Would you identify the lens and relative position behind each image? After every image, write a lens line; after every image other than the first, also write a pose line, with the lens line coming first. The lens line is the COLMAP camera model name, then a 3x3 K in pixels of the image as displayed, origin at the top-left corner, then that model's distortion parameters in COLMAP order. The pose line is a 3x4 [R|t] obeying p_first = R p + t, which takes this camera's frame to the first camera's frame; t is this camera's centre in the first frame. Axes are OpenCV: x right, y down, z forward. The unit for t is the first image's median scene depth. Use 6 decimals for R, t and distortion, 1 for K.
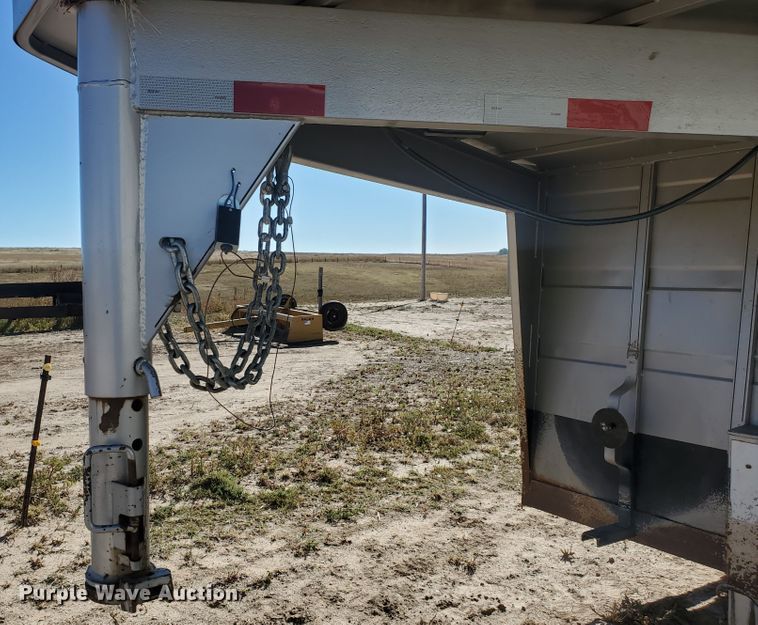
lens RADIAL K [[683.2, 0, 380.6], [0, 683.2, 310.7], [0, 0, 1]] dist [0.020440, -0.009271]
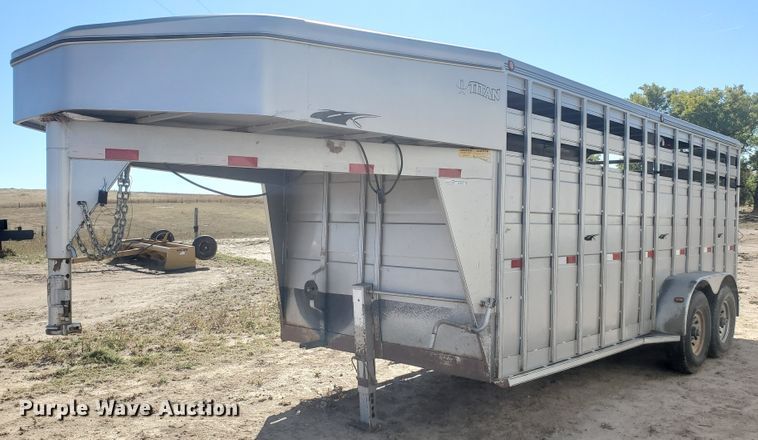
lens RADIAL K [[627.6, 0, 434.4], [0, 627.6, 230.0], [0, 0, 1]] dist [-0.008894, -0.055698]
pose [[0.967846, -0.002814, 0.251526, 0.145176], [0.009674, 0.999614, -0.026039, 0.029289], [-0.251356, 0.027635, 0.967500, -0.584581]]
